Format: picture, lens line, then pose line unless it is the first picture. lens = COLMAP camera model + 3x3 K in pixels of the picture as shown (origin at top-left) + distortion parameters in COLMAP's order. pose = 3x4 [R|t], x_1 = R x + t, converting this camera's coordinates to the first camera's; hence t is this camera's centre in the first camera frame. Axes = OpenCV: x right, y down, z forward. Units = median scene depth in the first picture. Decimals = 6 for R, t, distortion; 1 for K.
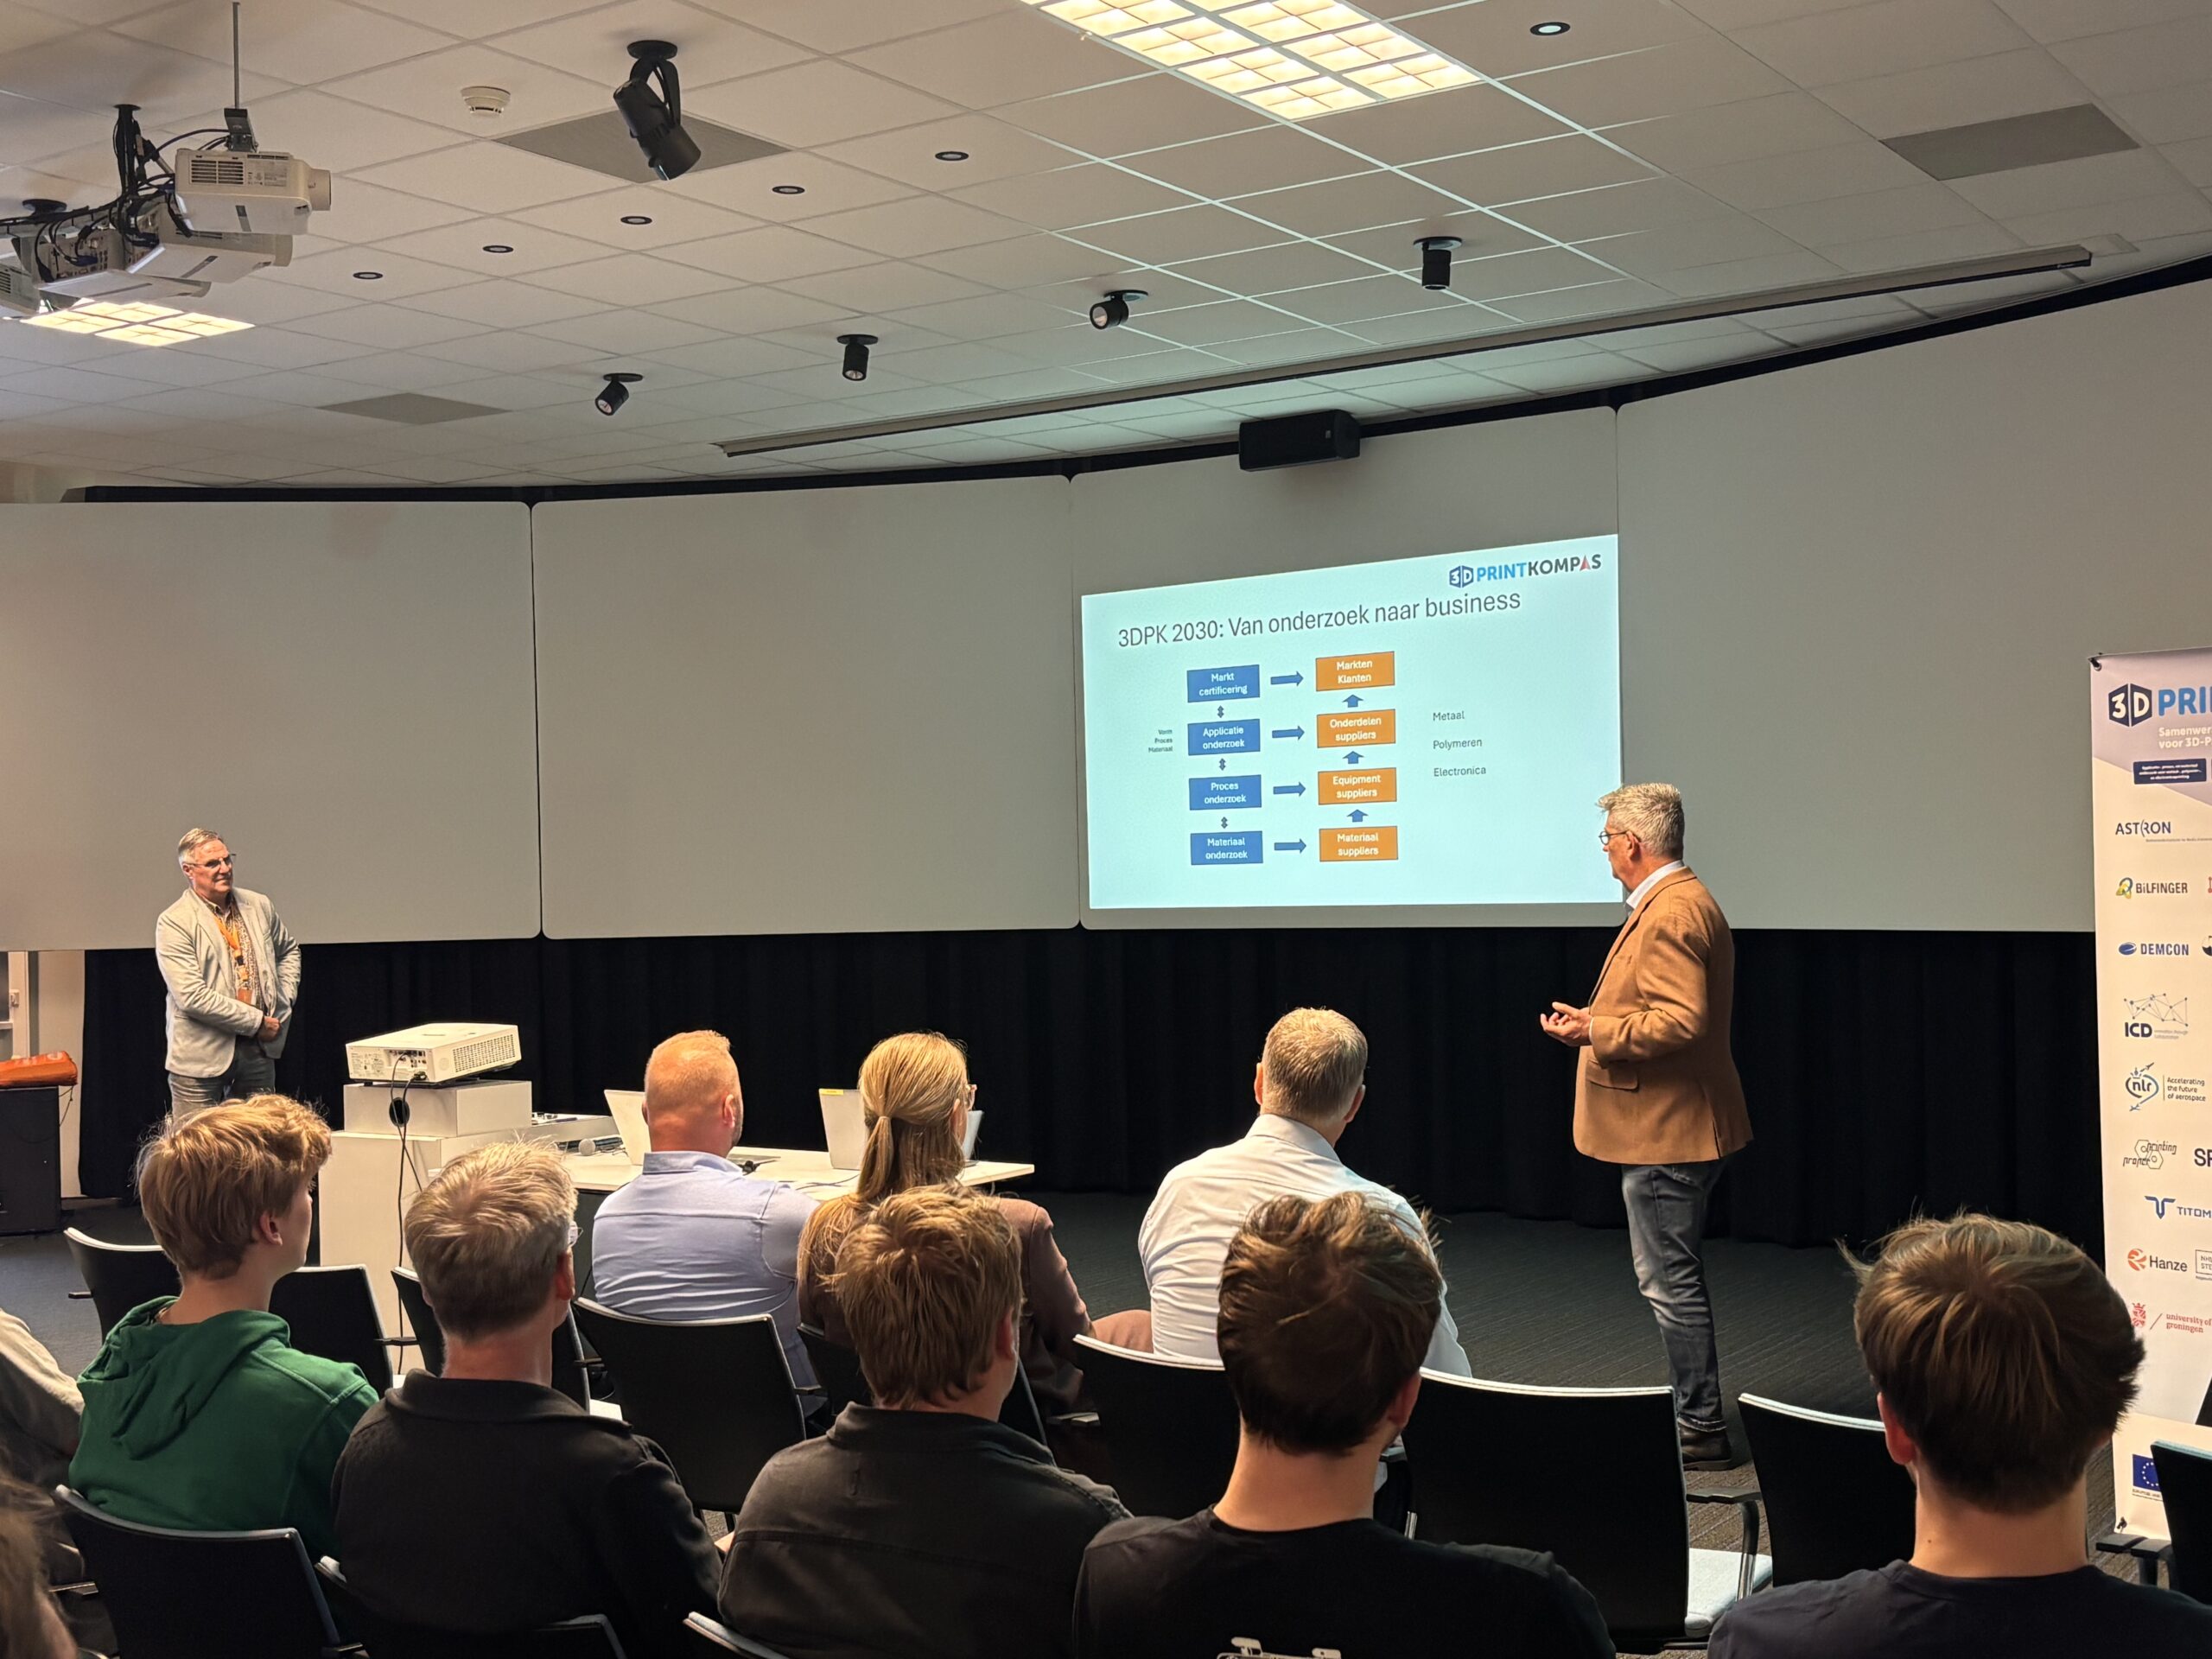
lens RADIAL K [[2651.6, 0, 1080.7], [0, 2651.6, 869.3], [0, 0, 1]] dist [0.064216, 0.000000]
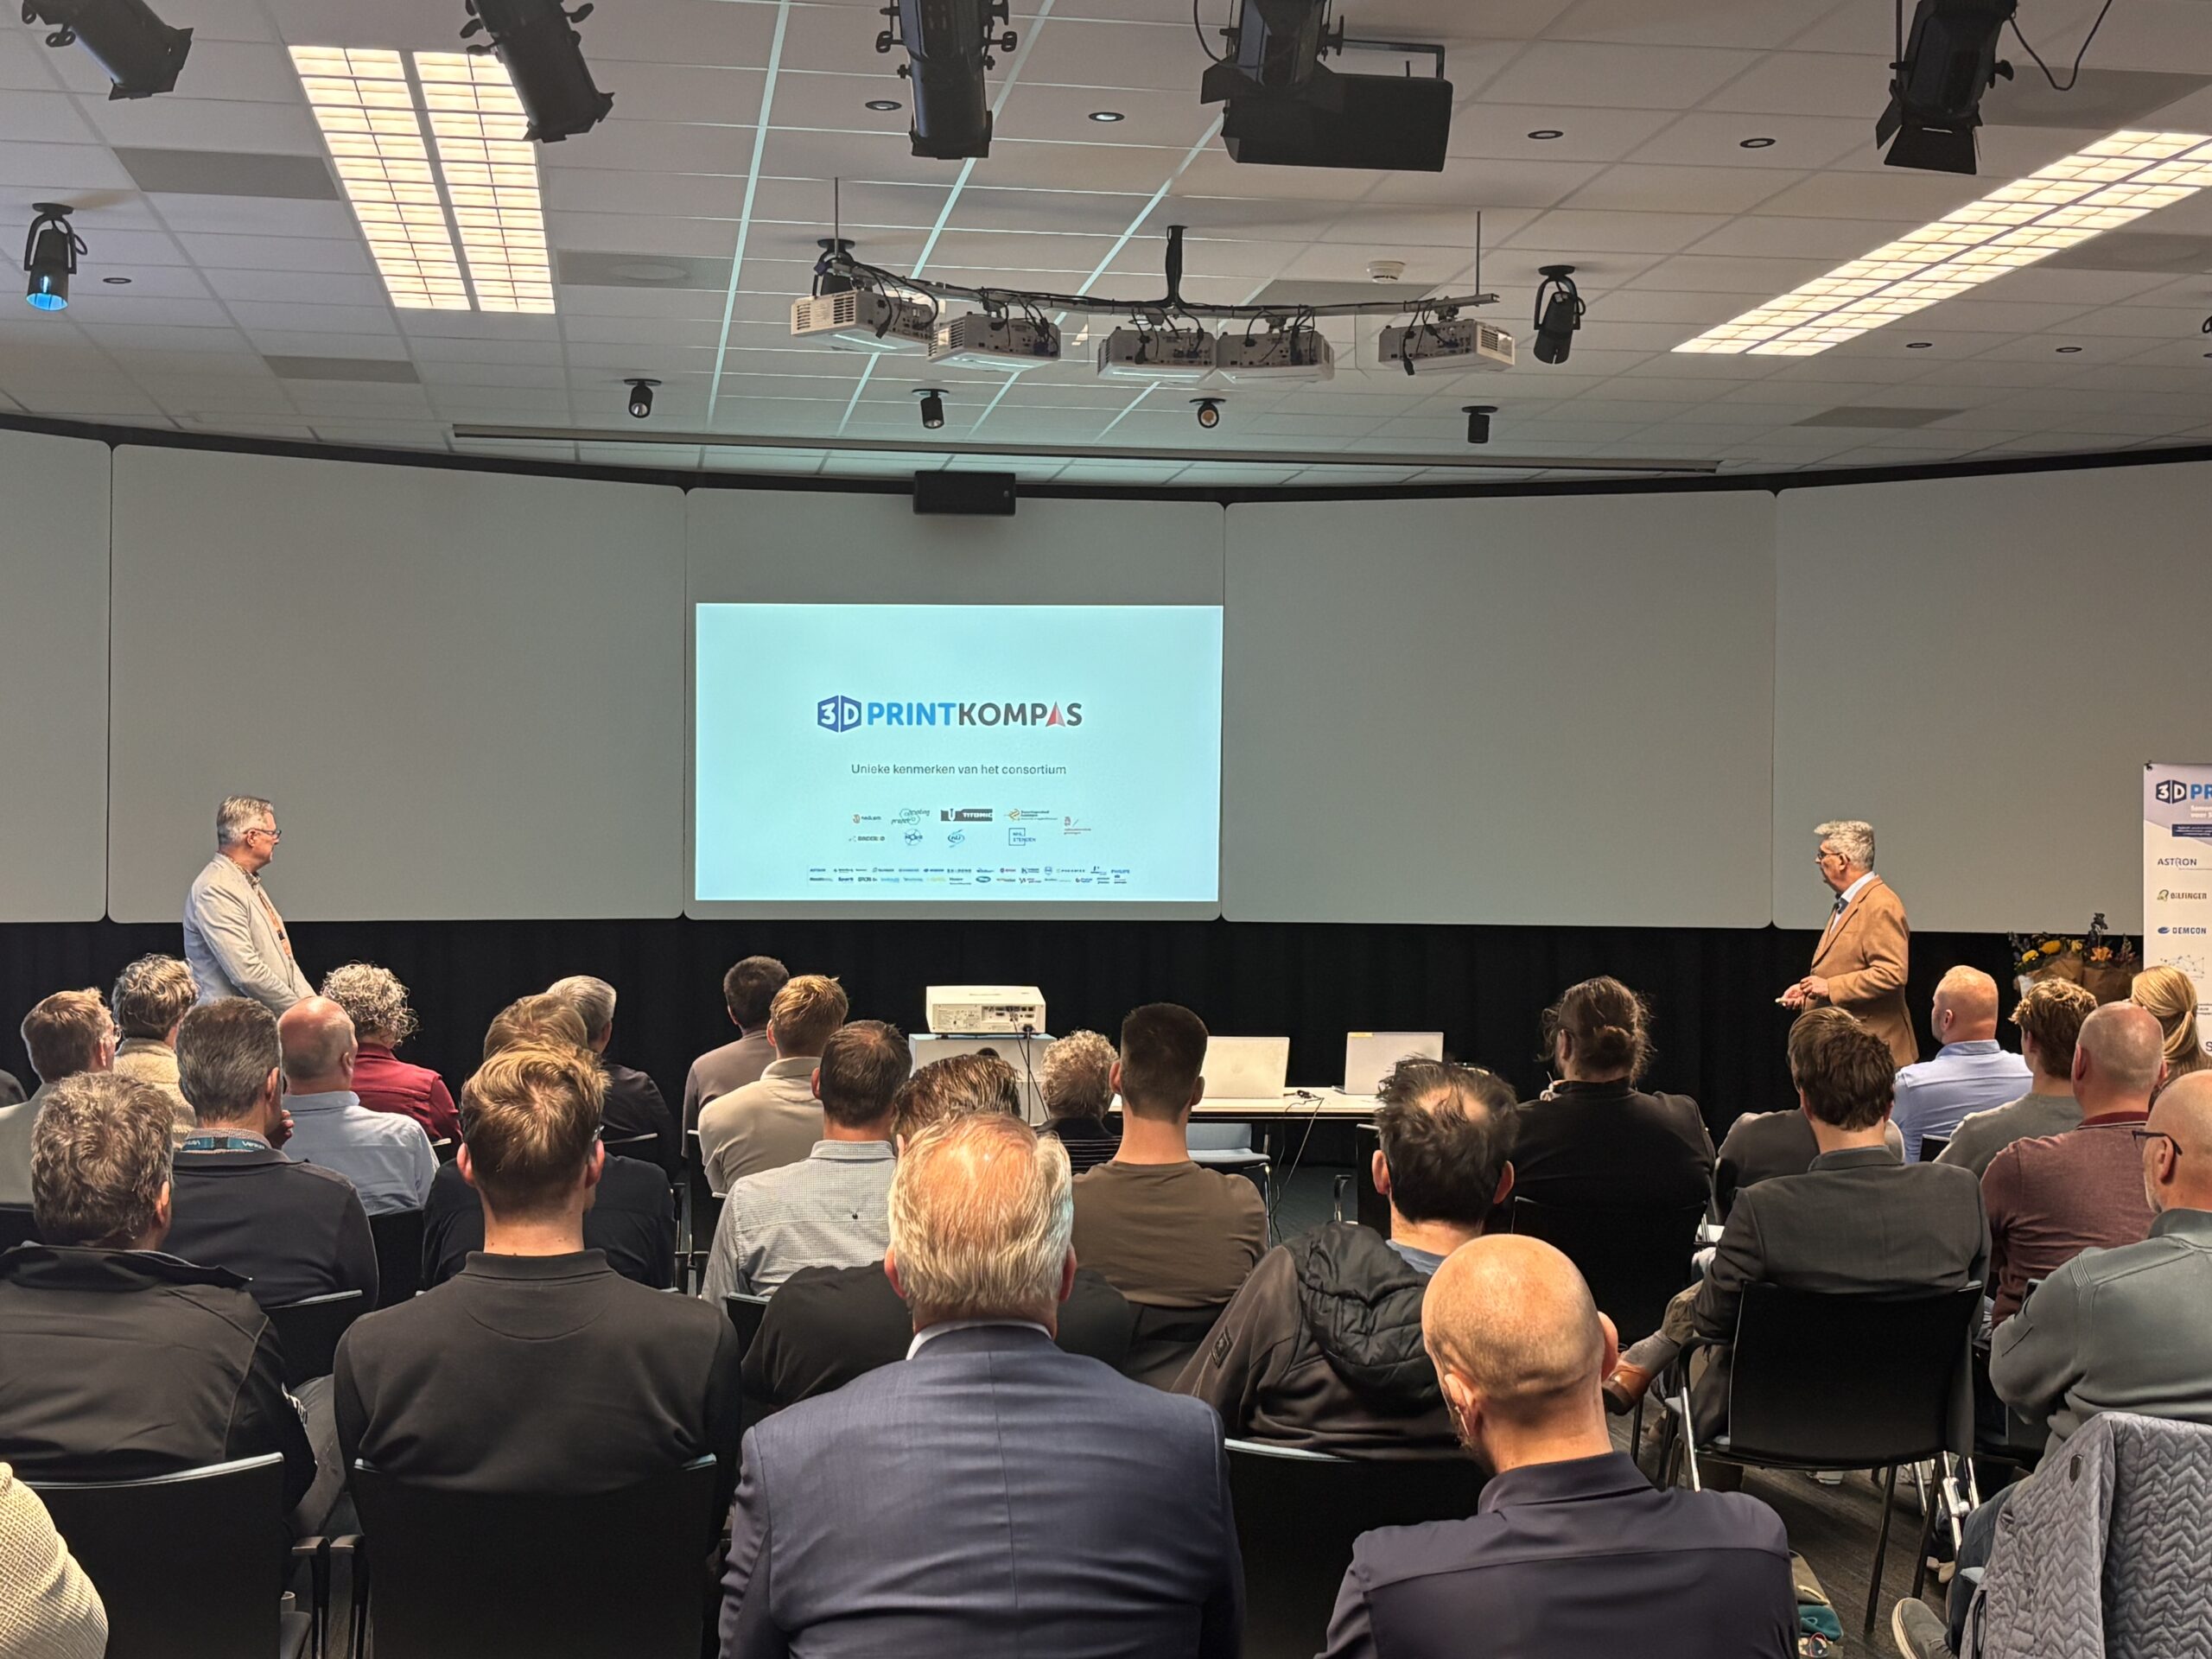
lens RADIAL K [[3027.3, 0, 1102.5], [0, 3027.3, 837.5], [0, 0, 1]] dist [0.052258, 0.000000]
pose [[0.737197, 0.035114, 0.674765, -1.401692], [-0.023856, 0.999379, -0.025943, 0.035581], [-0.675256, 0.003028, 0.737577, -0.002036]]
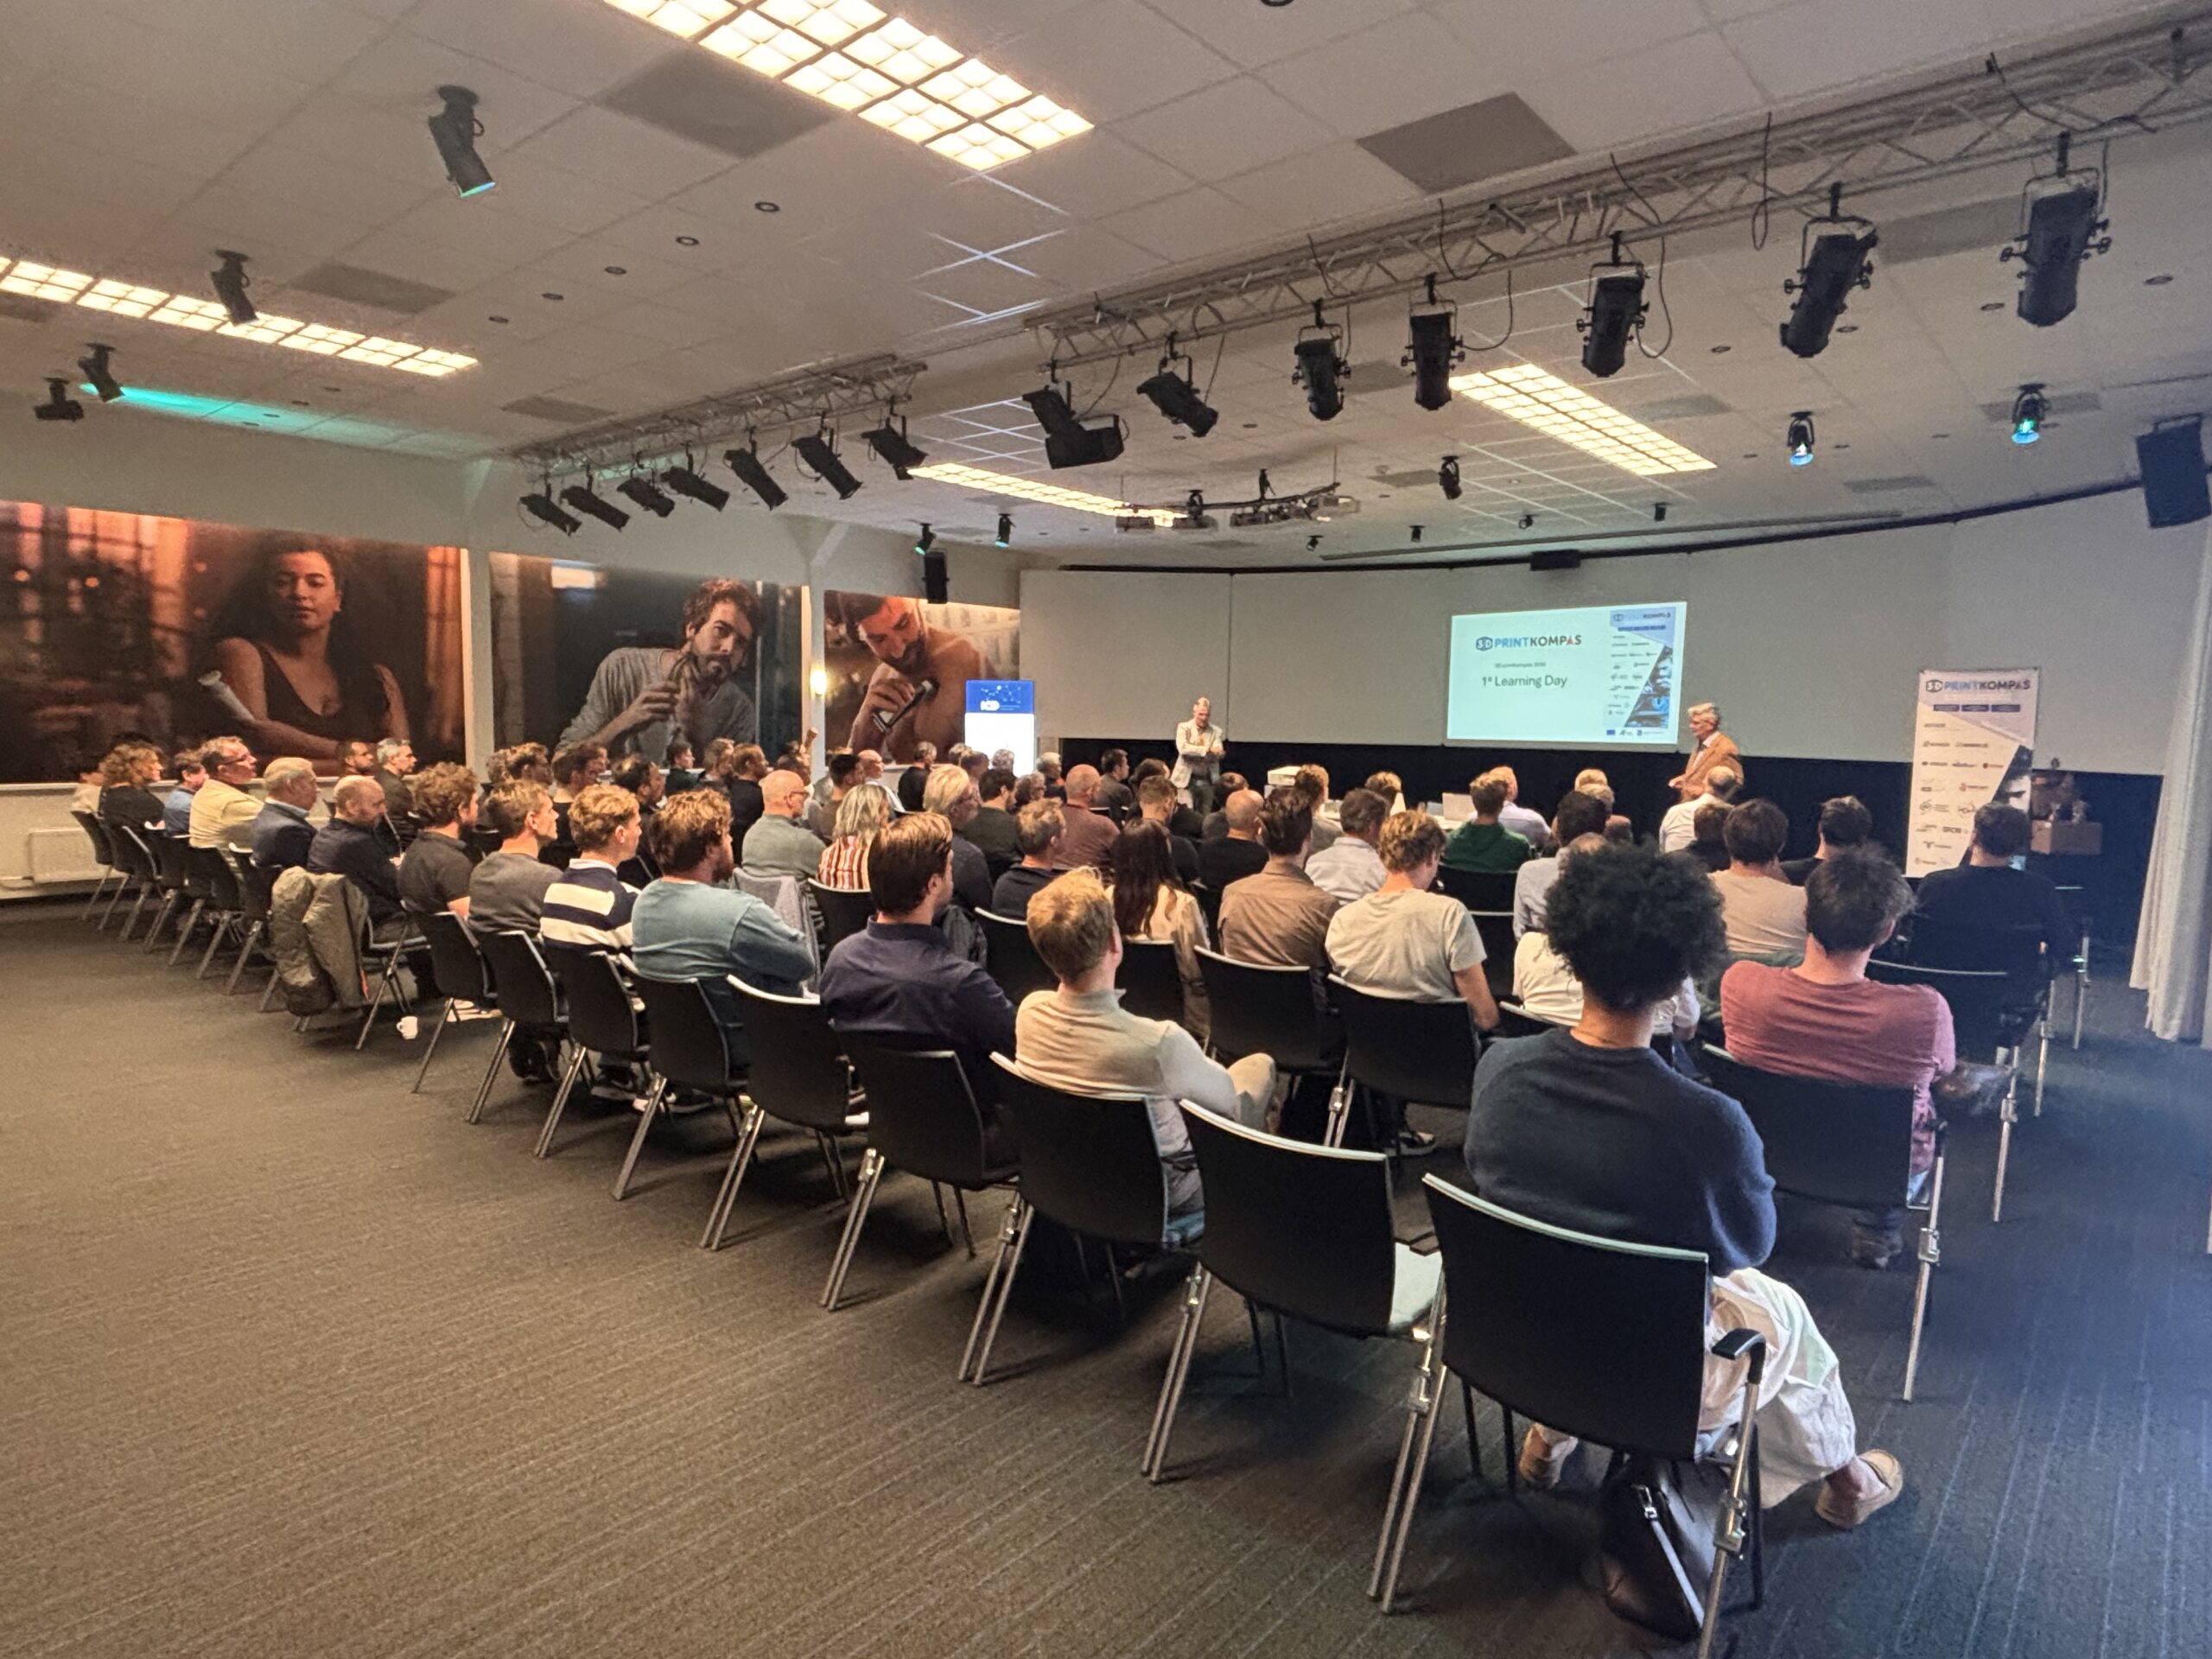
lens RADIAL K [[1270.0, 0, 1100.2], [0, 1270.0, 834.3], [0, 0, 1]] dist [0.010537, -0.011443]
pose [[0.991803, 0.052877, -0.116320, -0.375444], [-0.042151, 0.994791, 0.092814, 0.013687], [0.120621, -0.087150, 0.988866, -0.578450]]
